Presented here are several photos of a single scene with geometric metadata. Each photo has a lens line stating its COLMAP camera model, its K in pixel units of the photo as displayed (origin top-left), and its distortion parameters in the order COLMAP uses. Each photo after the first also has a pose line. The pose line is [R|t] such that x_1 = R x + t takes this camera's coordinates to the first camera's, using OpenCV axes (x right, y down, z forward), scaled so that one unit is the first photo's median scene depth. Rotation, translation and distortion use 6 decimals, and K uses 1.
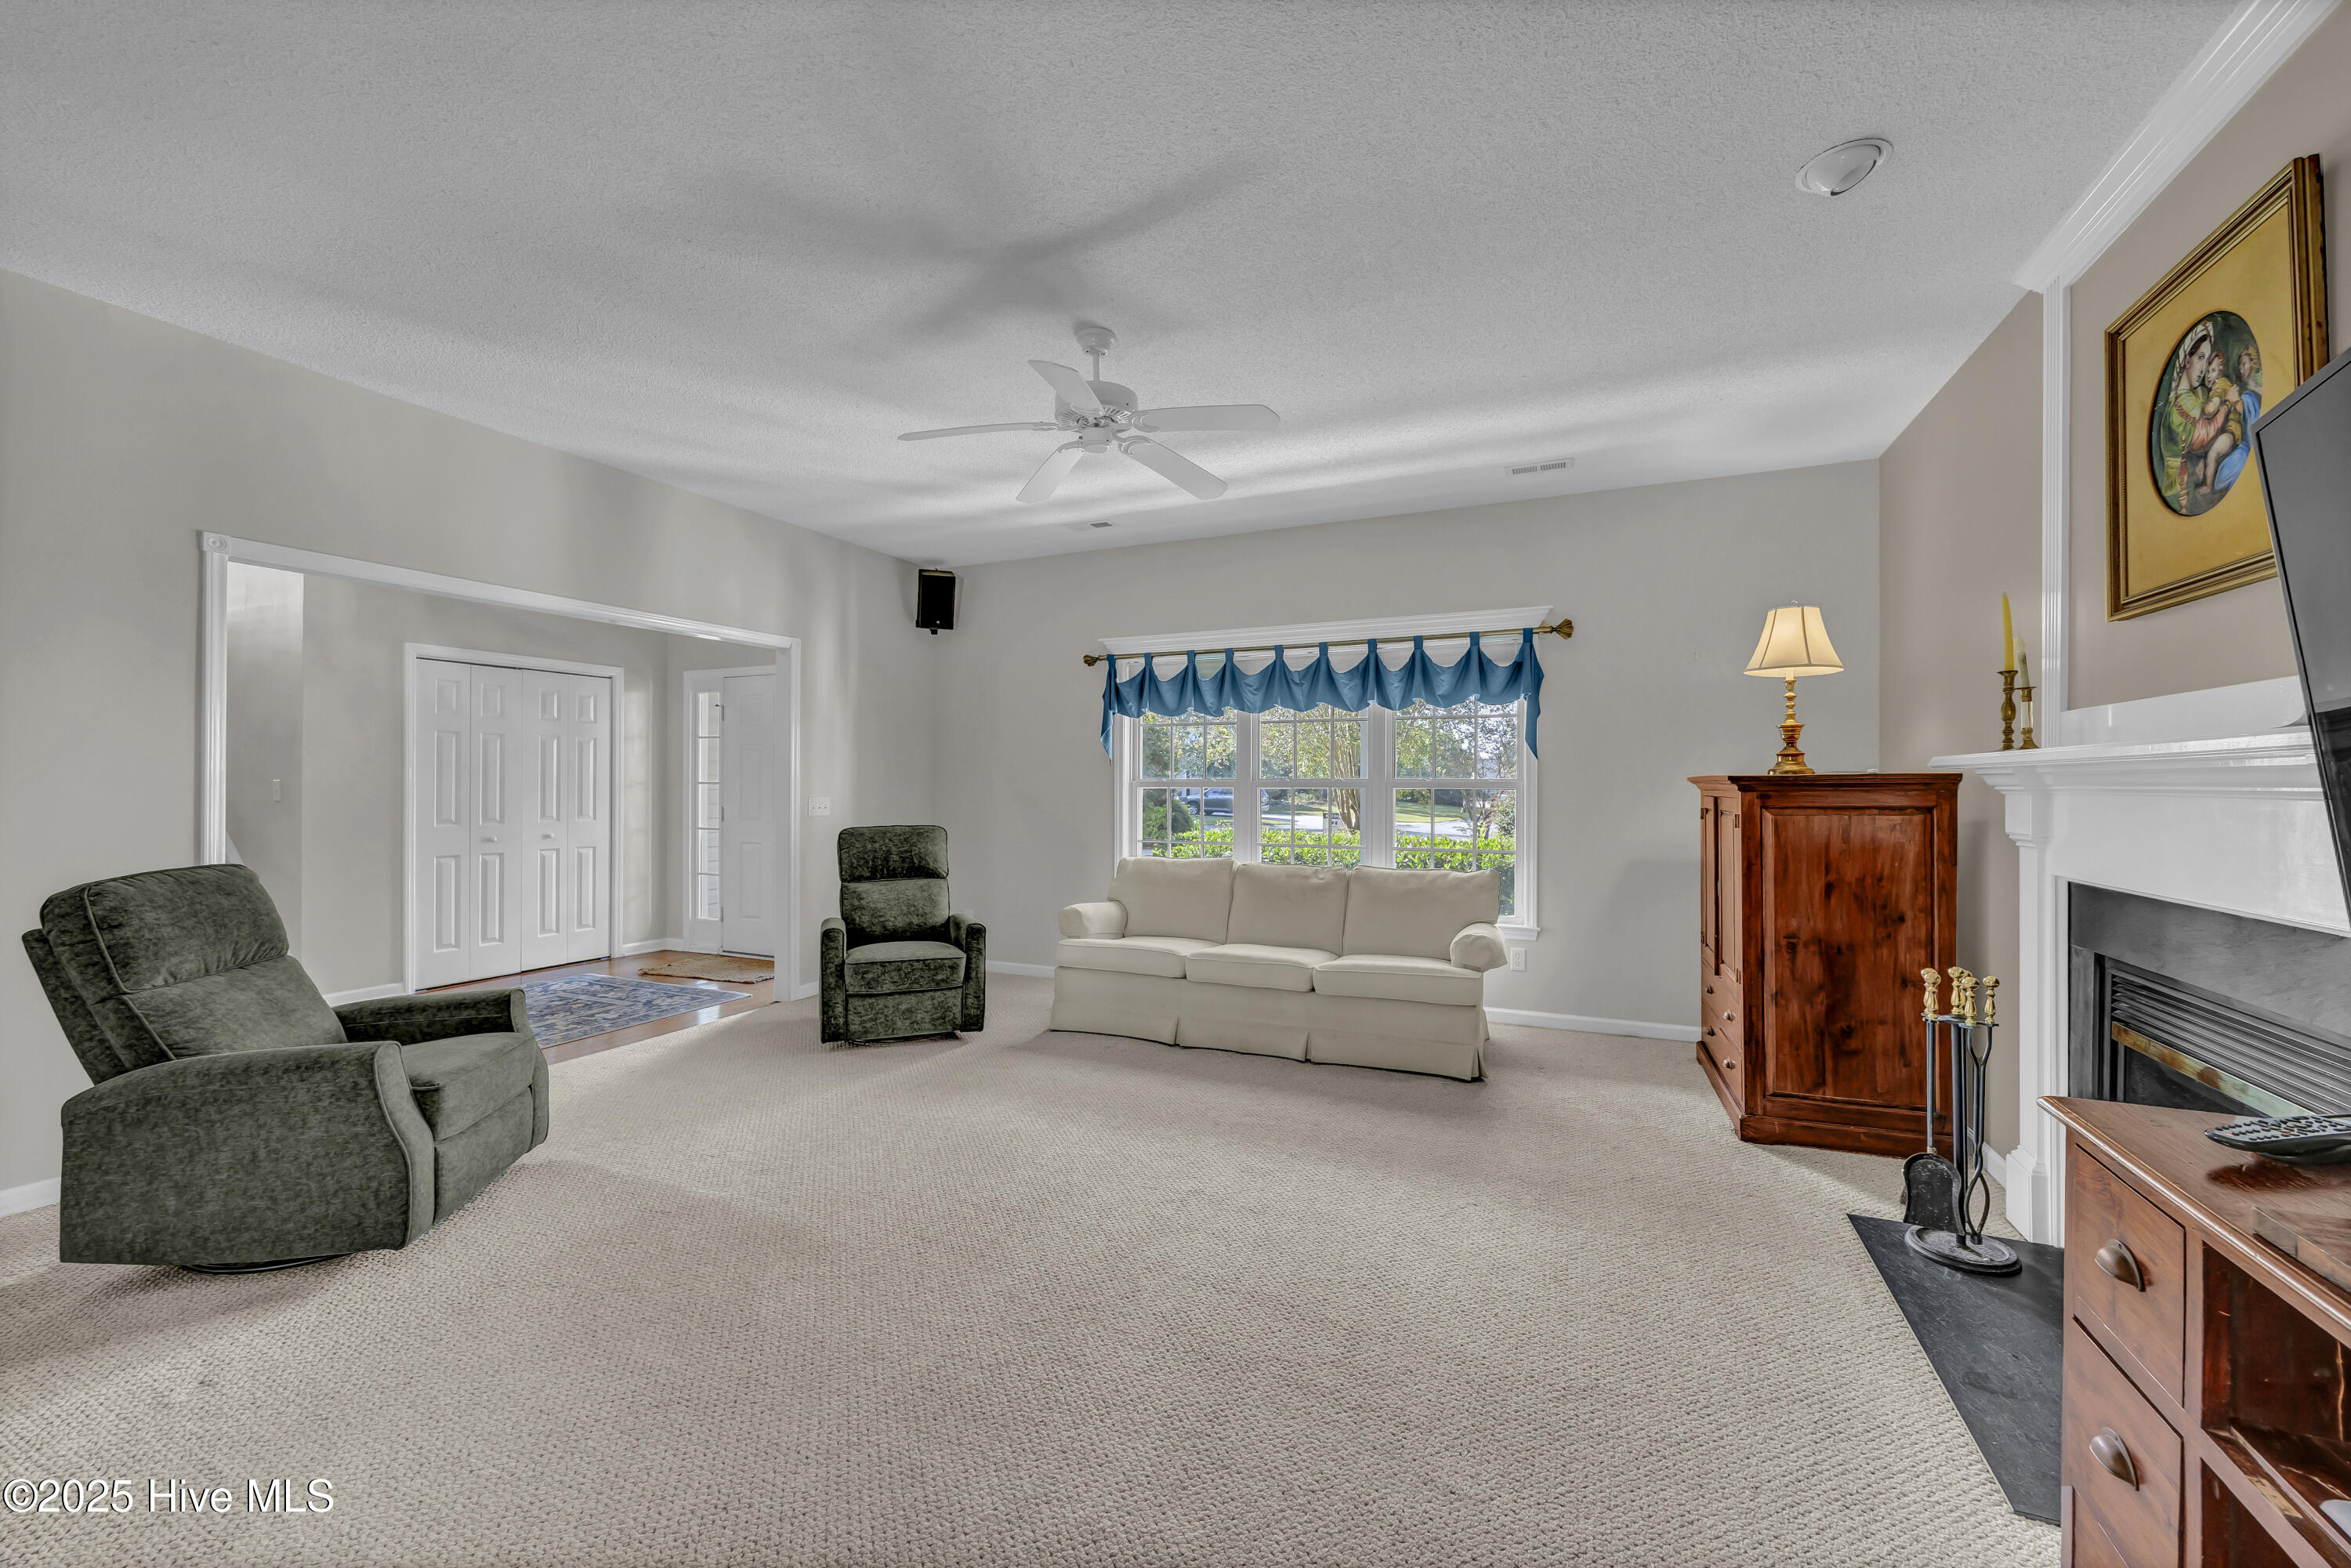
lens RADIAL K [[911.9, 0, 1183.2], [0, 911.9, 777.8], [0, 0, 1]] dist [-0.000779, -0.002207]
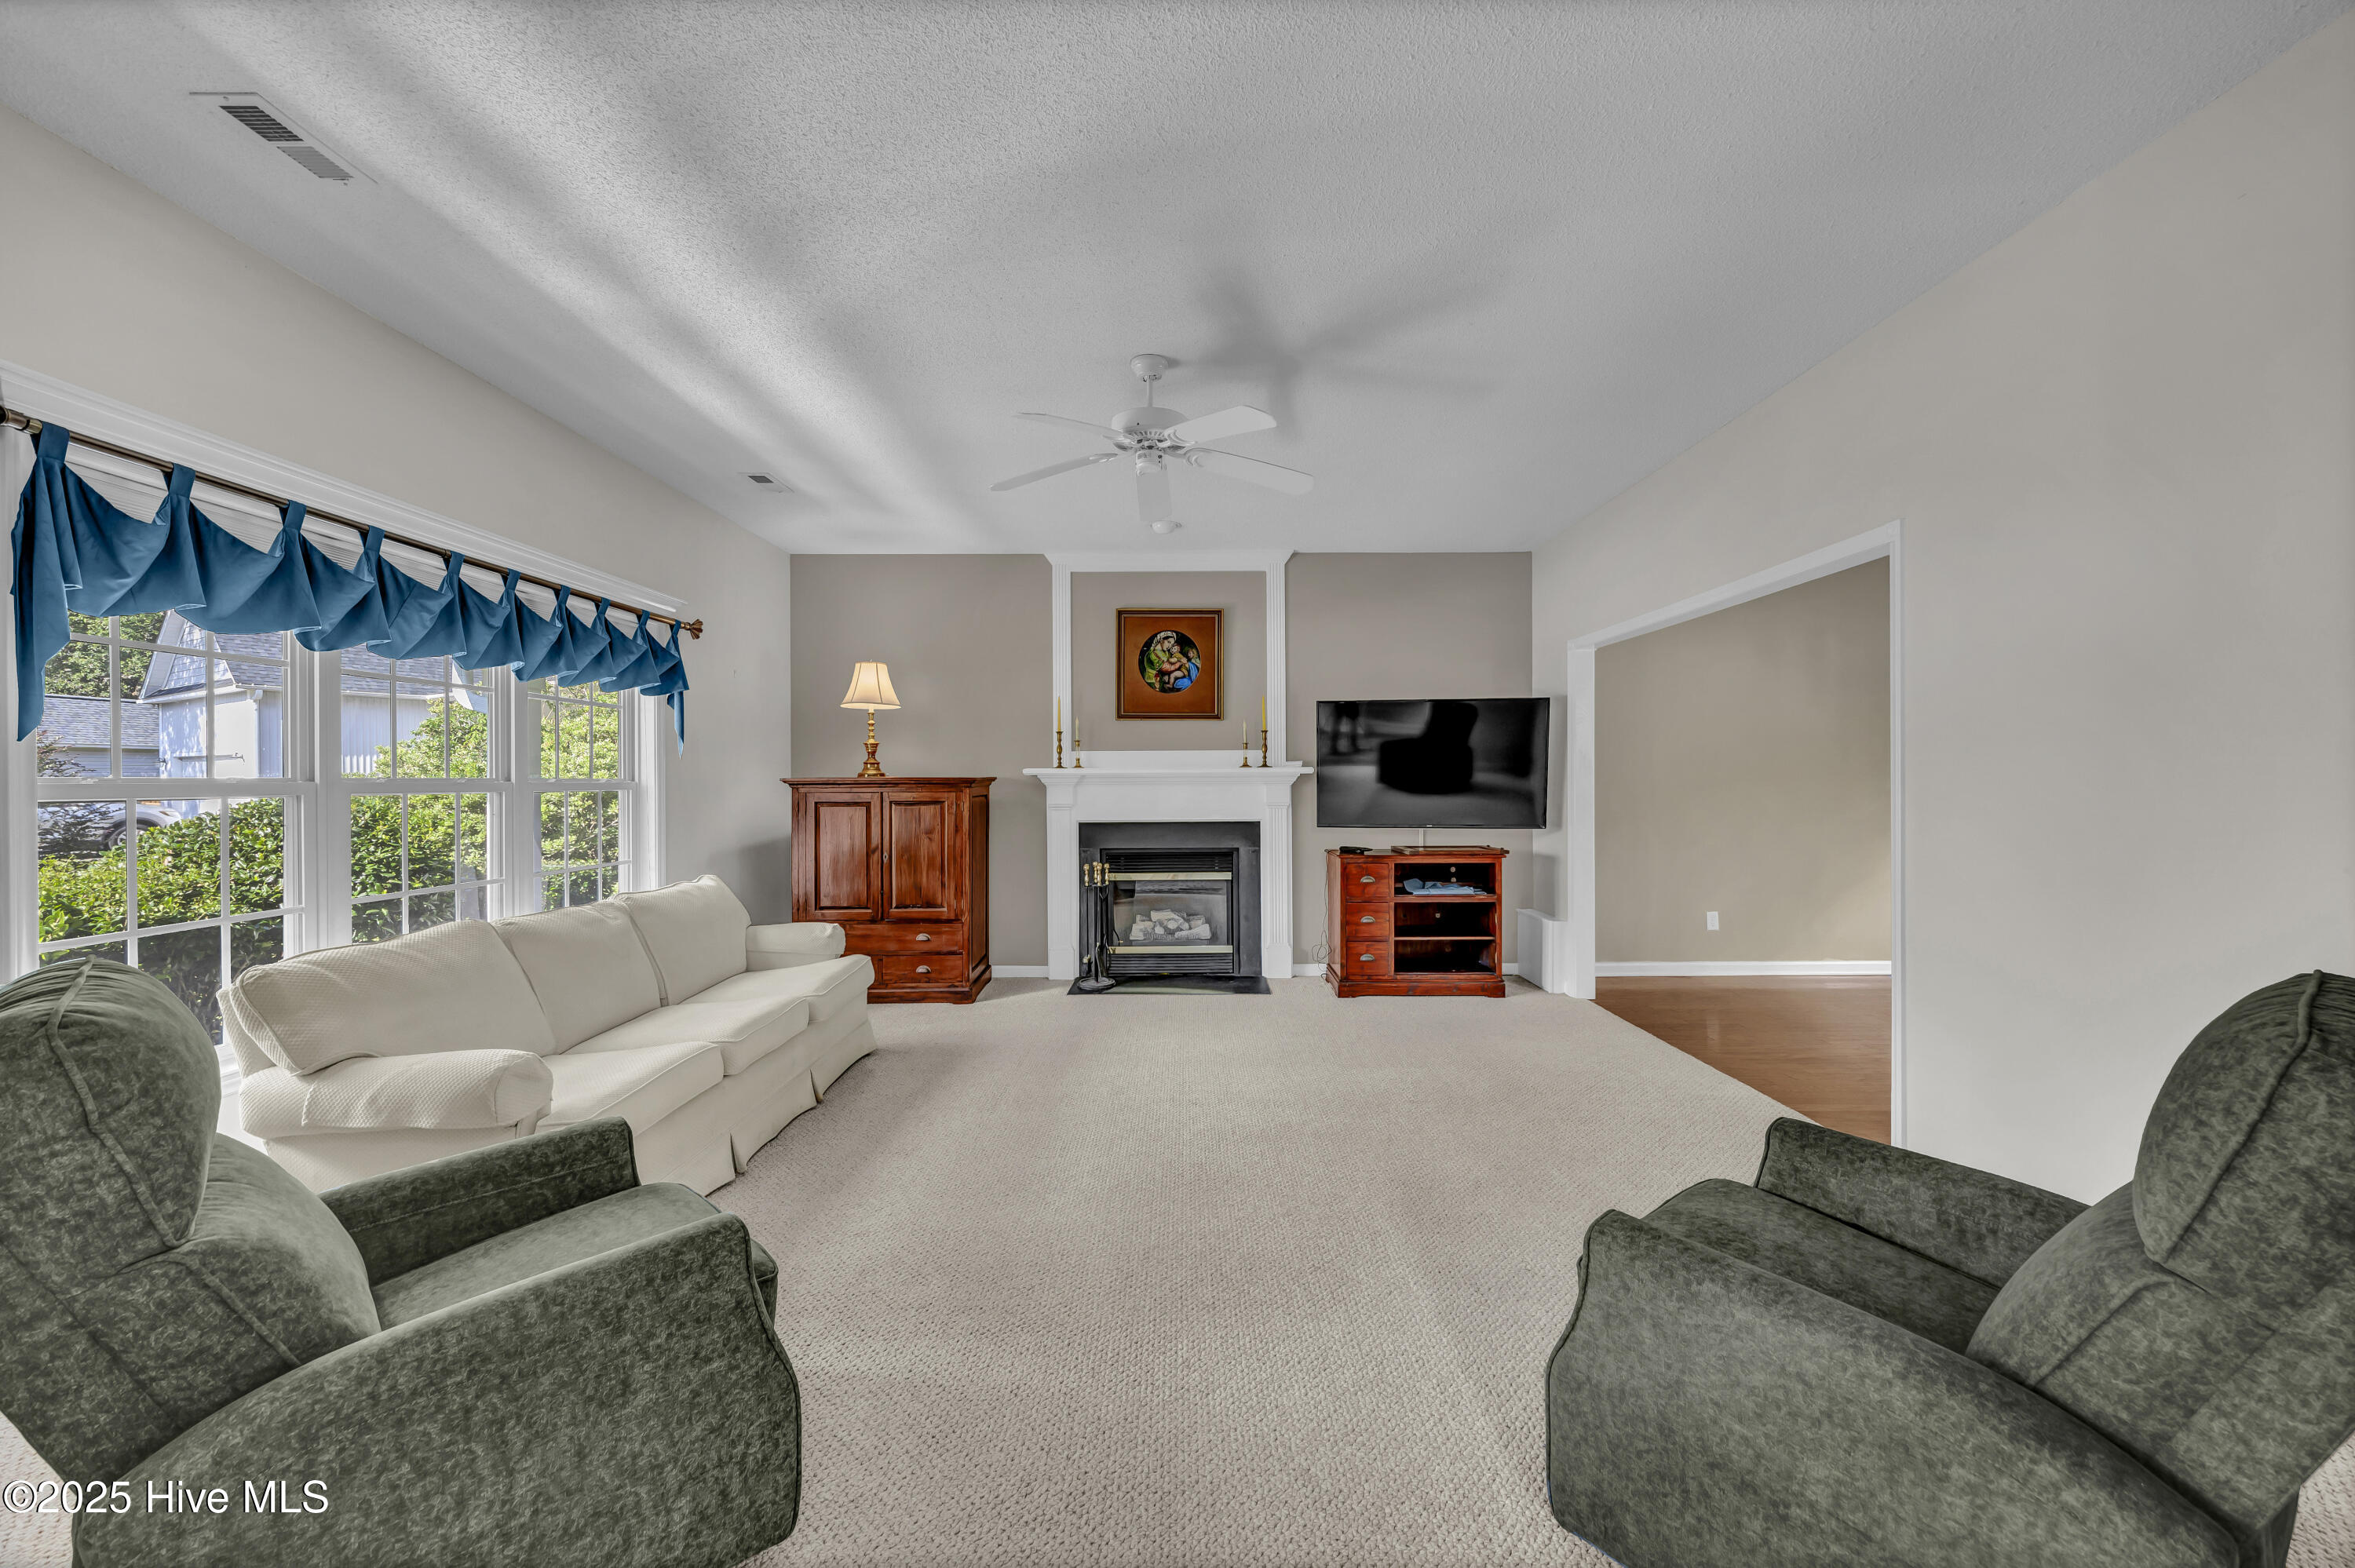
lens RADIAL K [[913.3, 0, 1185.2], [0, 913.3, 777.8], [0, 0, 1]] dist [-0.000779, -0.002207]
pose [[-0.412210, 0.003310, 0.911083, -0.883562], [-0.001276, 0.999990, -0.004210, 0.003616], [-0.911088, -0.002898, -0.412202, 1.146060]]
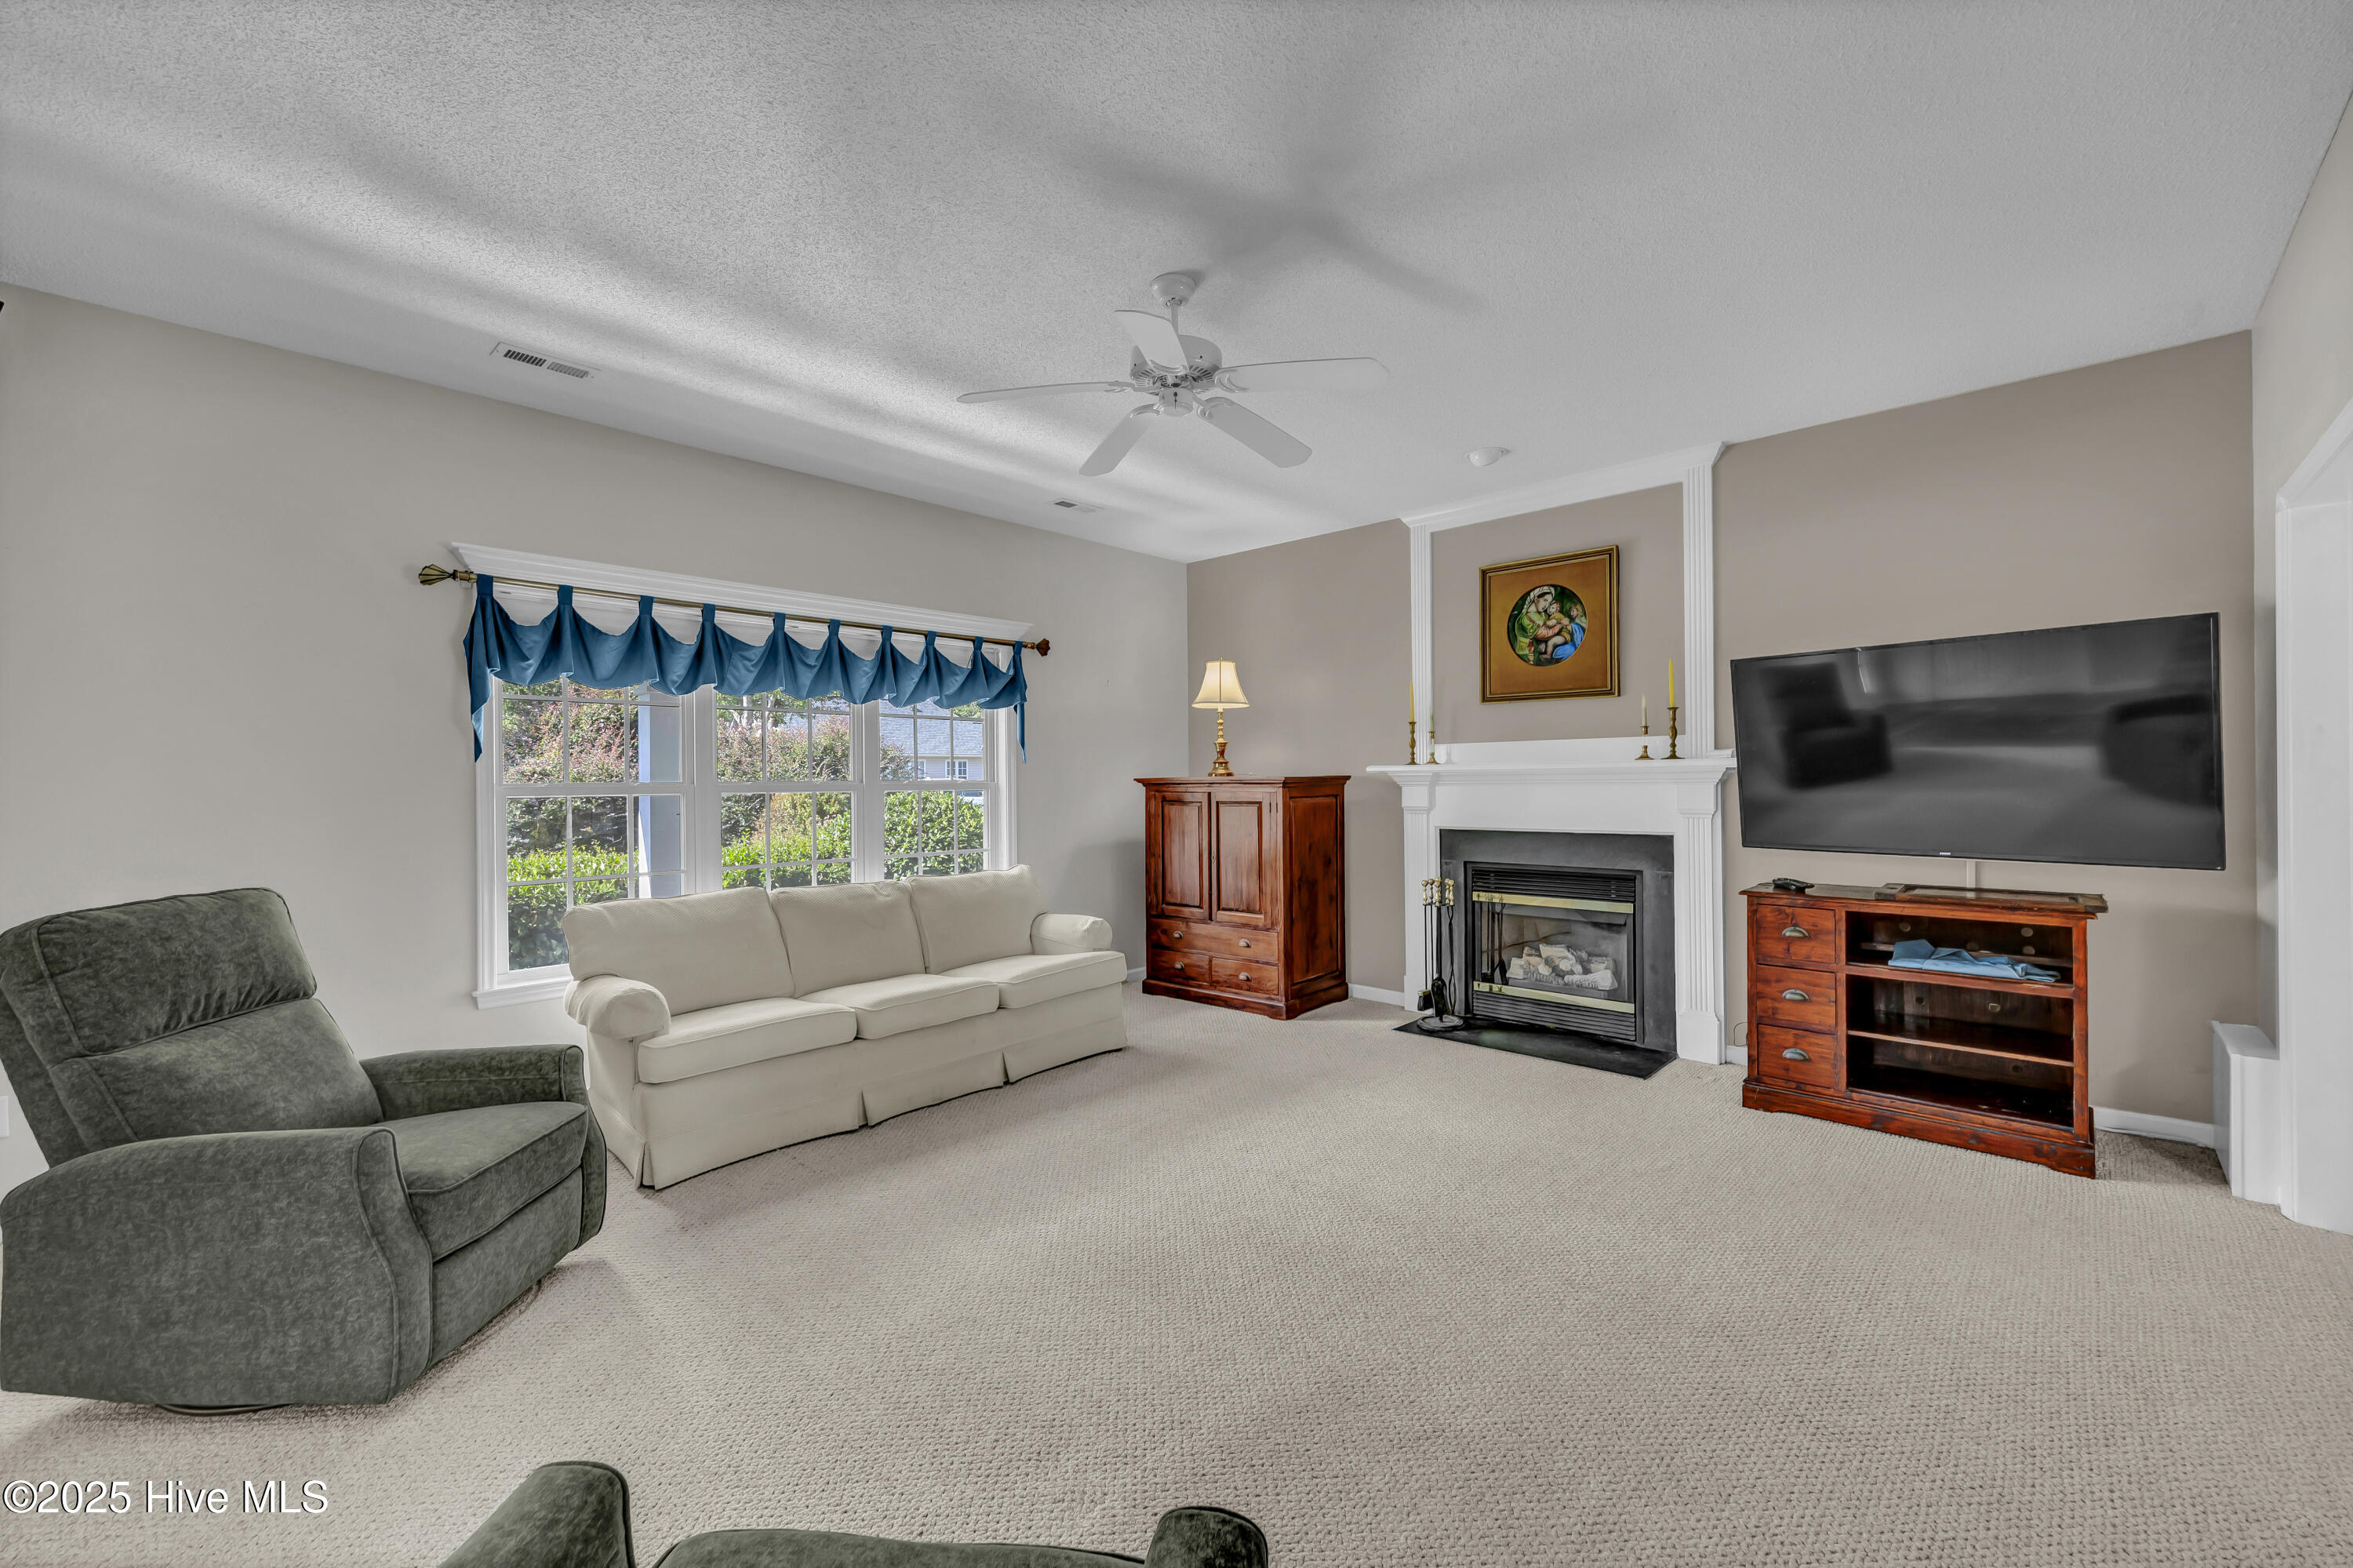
lens RADIAL K [[946.0, 0, 1180.8], [0, 946.0, 777.2], [0, 0, 1]] dist [0.000153, -0.000348]
pose [[0.321238, -0.000451, 0.946998, -0.792907], [0.003826, 0.999992, -0.000822, -0.000864], [-0.946991, 0.003888, 0.321238, 0.572749]]
